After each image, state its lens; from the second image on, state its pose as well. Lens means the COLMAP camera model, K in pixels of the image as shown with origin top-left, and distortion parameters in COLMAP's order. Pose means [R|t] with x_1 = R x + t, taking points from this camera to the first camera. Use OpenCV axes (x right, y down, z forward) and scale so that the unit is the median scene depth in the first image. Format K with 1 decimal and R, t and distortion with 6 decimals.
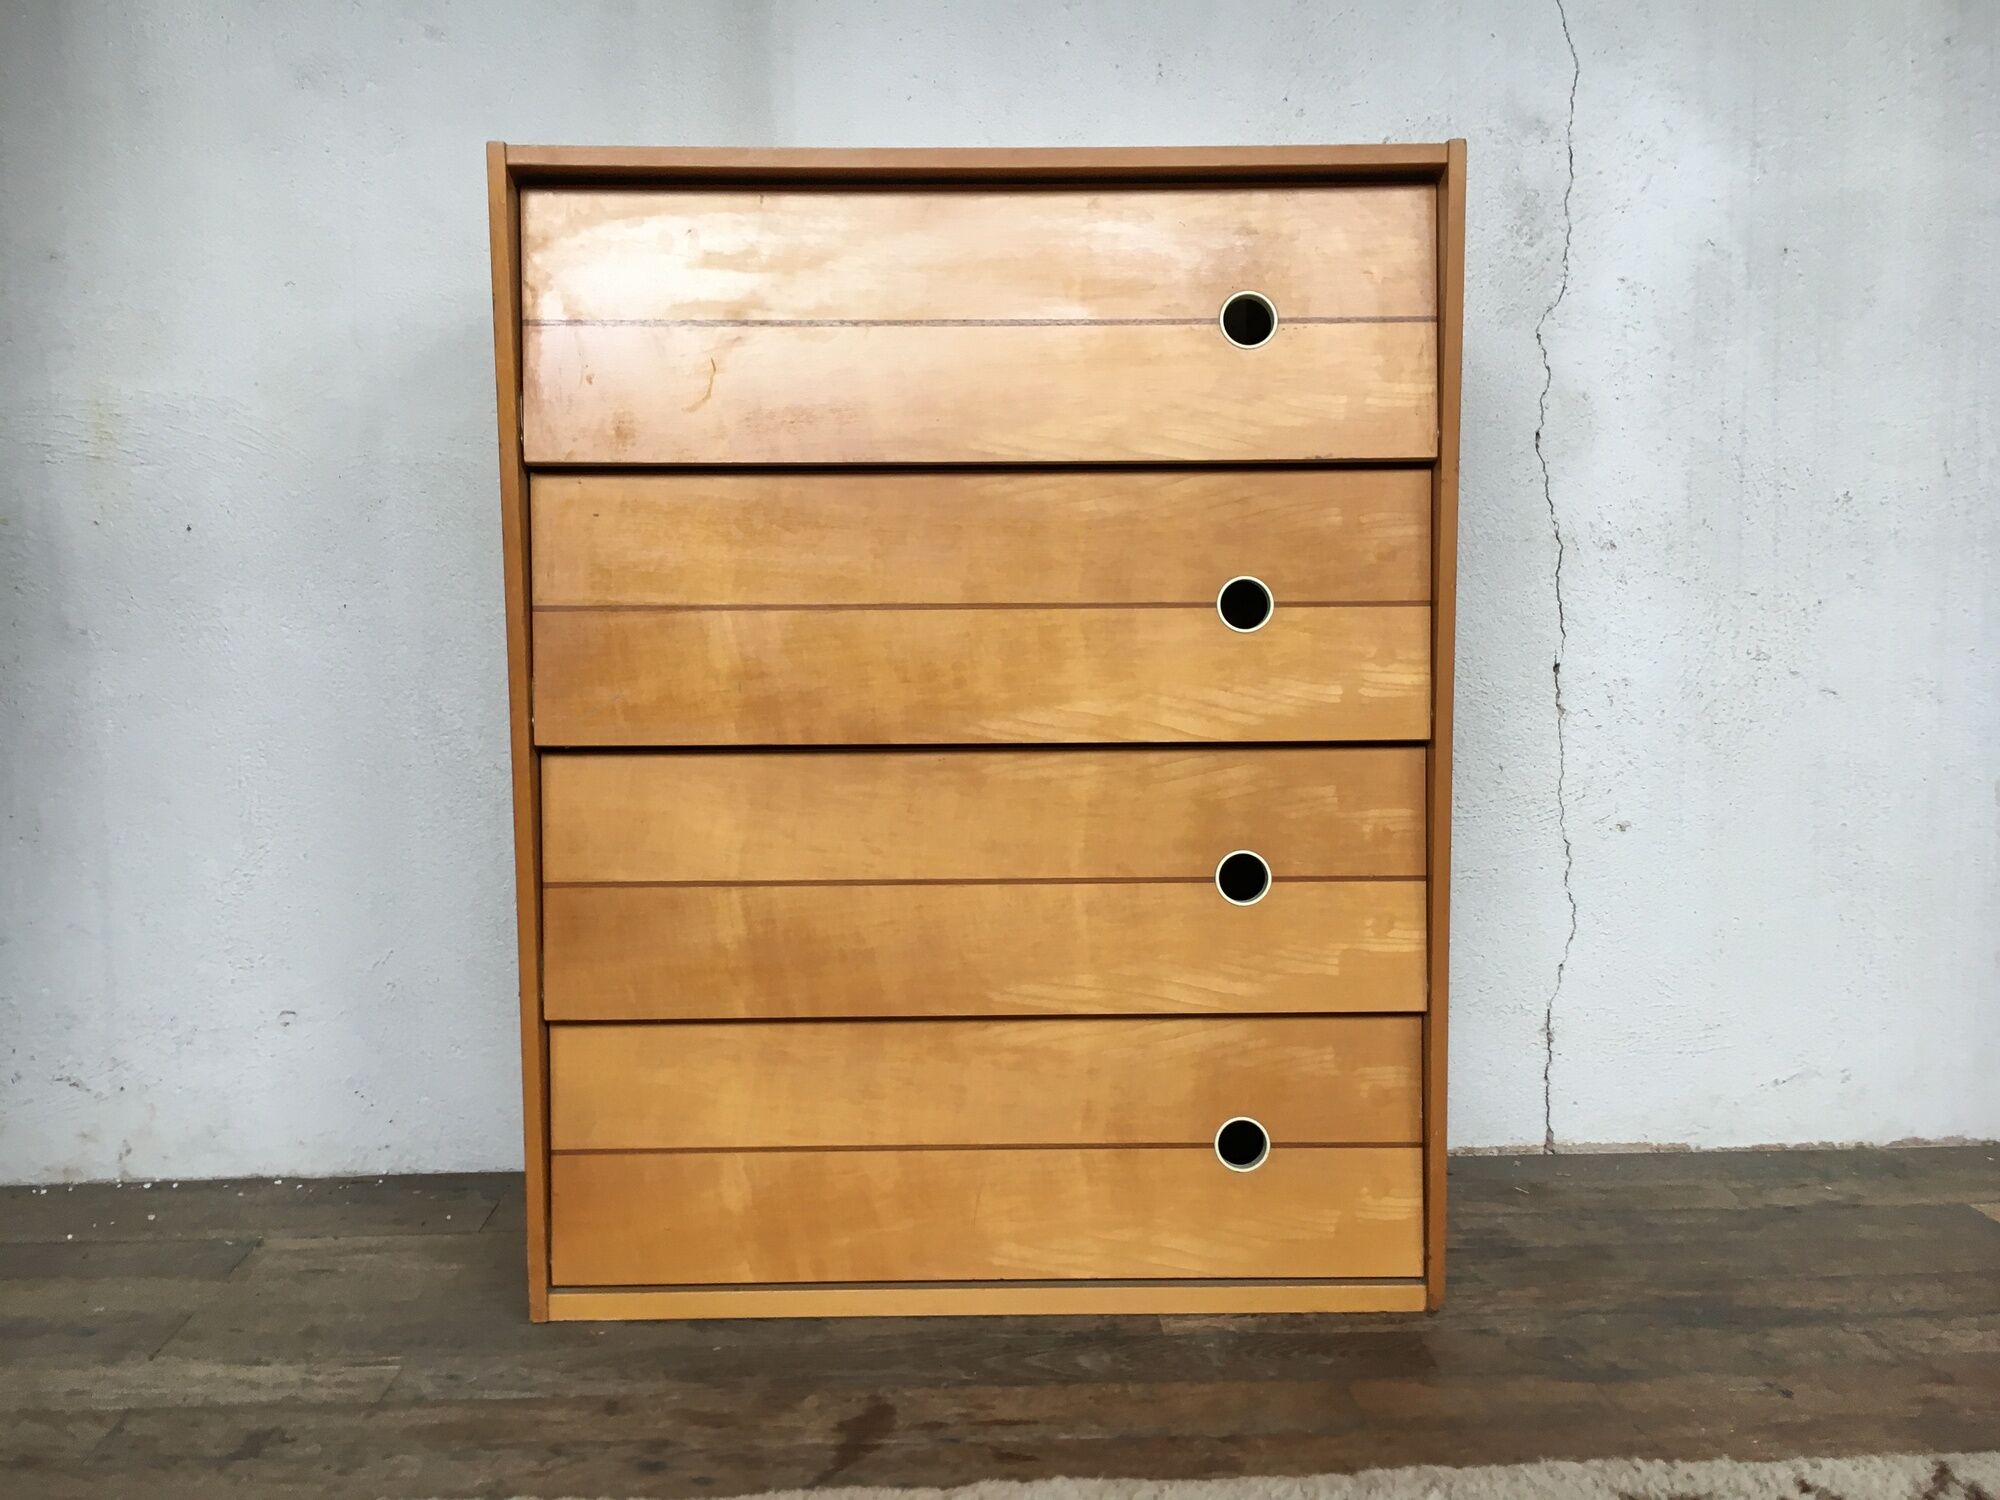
lens RADIAL K [[1703.9, 0, 993.1], [0, 1703.9, 743.3], [0, 0, 1]] dist [0.080267, -0.098640]
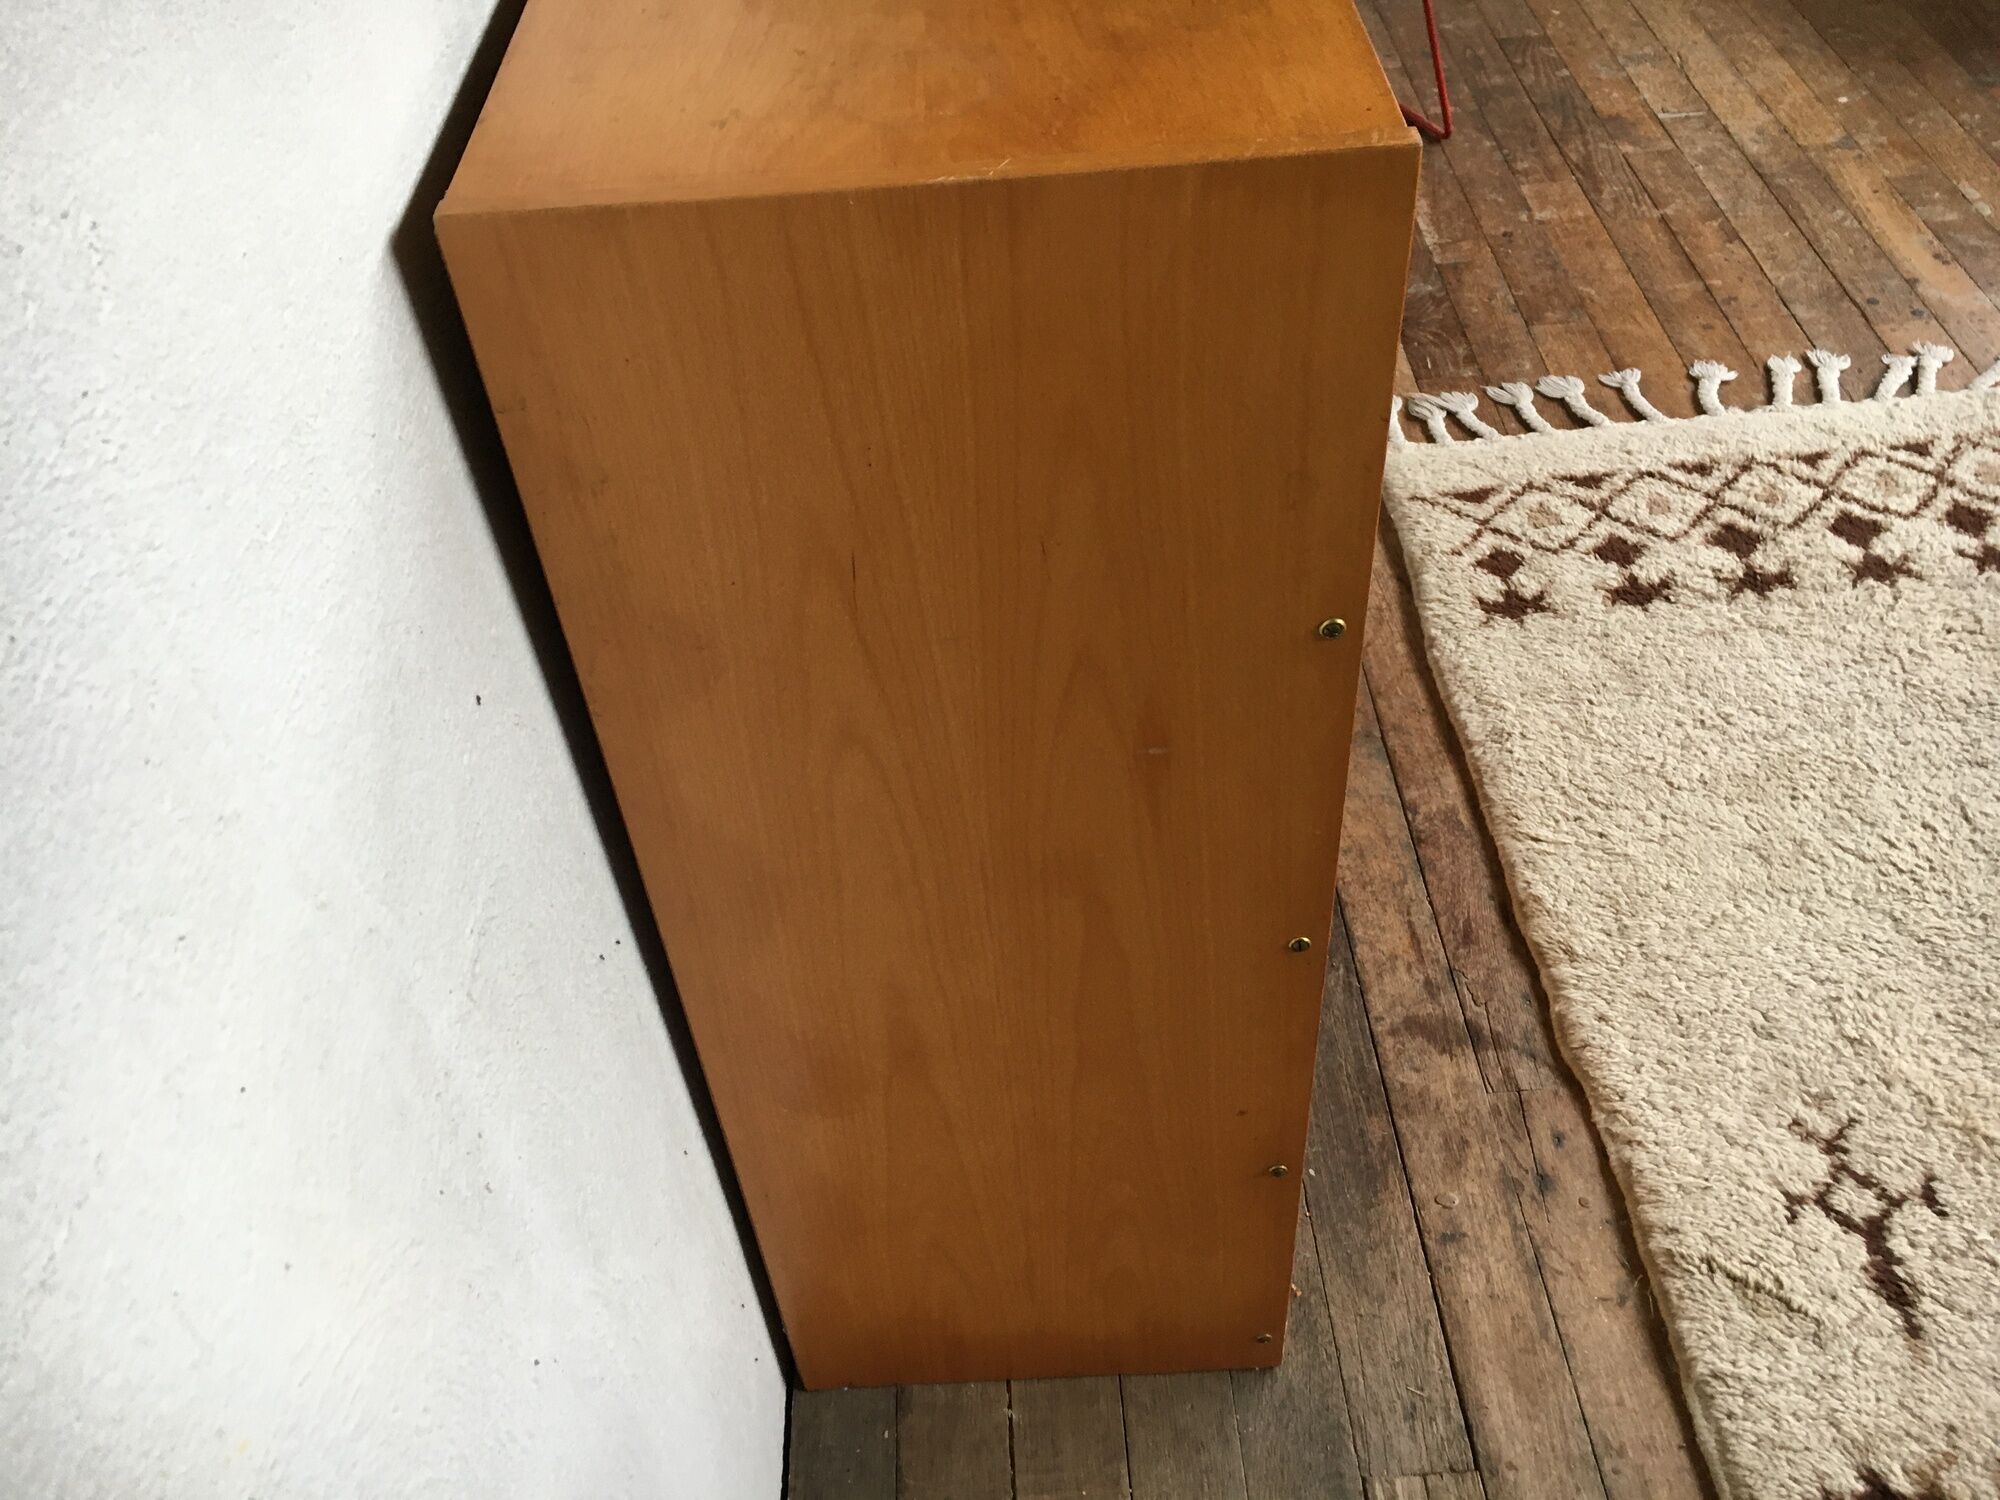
lens RADIAL K [[1703.9, 0, 993.1], [0, 1703.9, 743.3], [0, 0, 1]] dist [0.080267, -0.098640]
pose [[-0.003560, -0.697882, 0.716204, -0.688810], [0.166071, 0.705850, 0.688619, -0.536013], [-0.986107, 0.121392, 0.113385, 1.019638]]
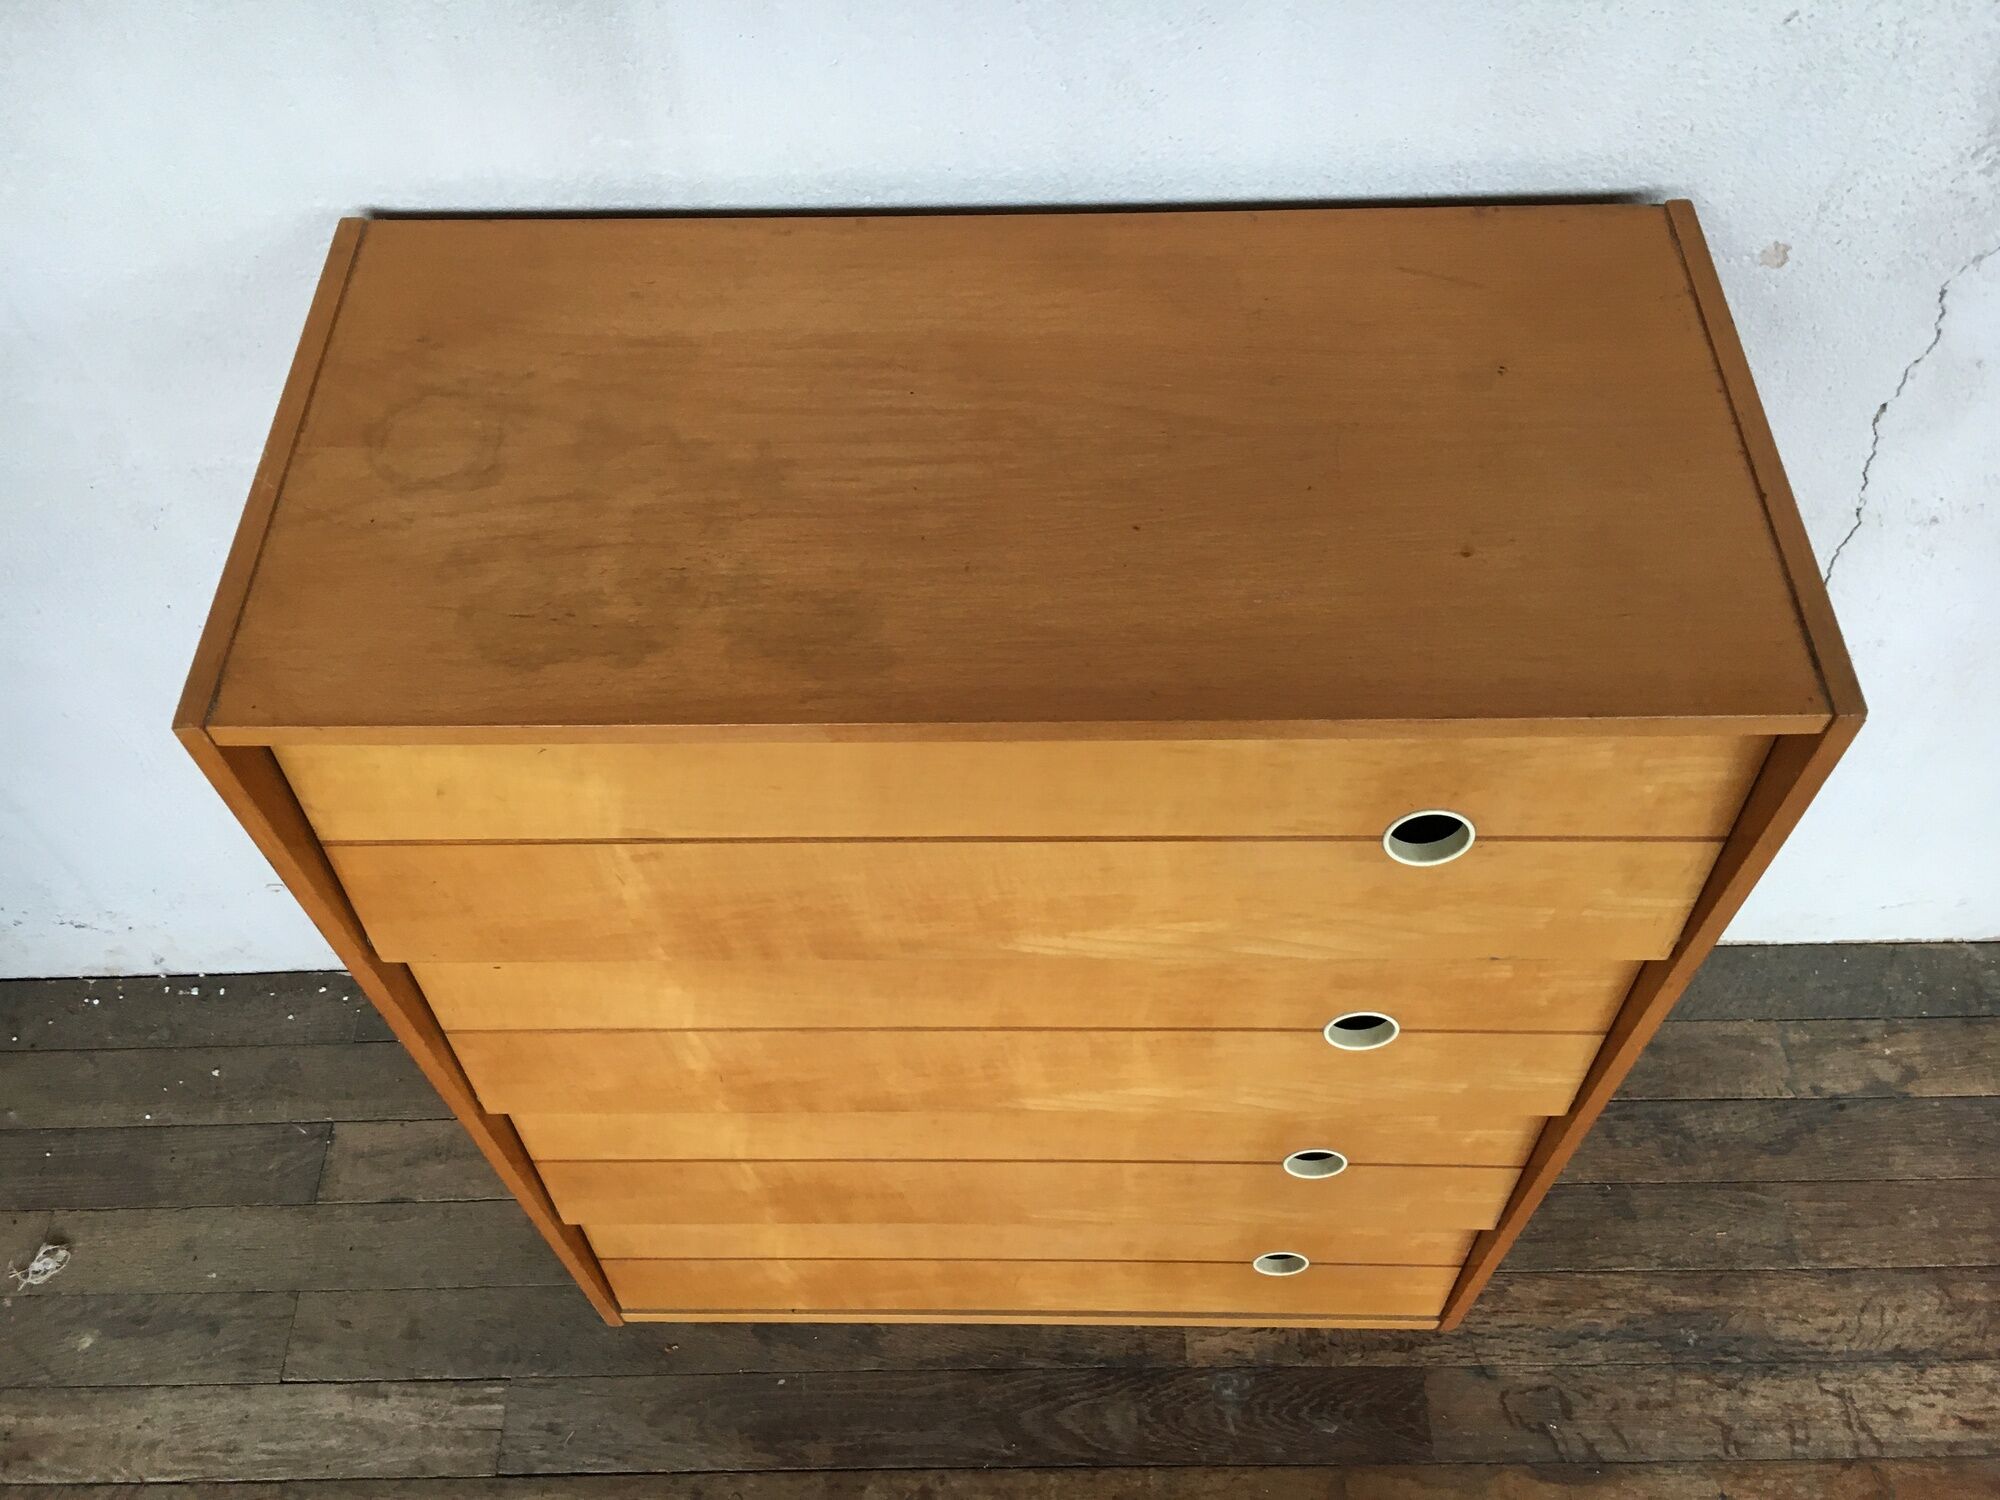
lens RADIAL K [[1722.3, 0, 991.9], [0, 1722.3, 751.6], [0, 0, 1]] dist [0.073796, -0.095838]
pose [[0.999521, 0.012009, -0.028521, 0.002007], [0.013970, 0.647281, 0.762124, -0.747454], [0.027613, -0.762157, 0.646803, 0.578461]]
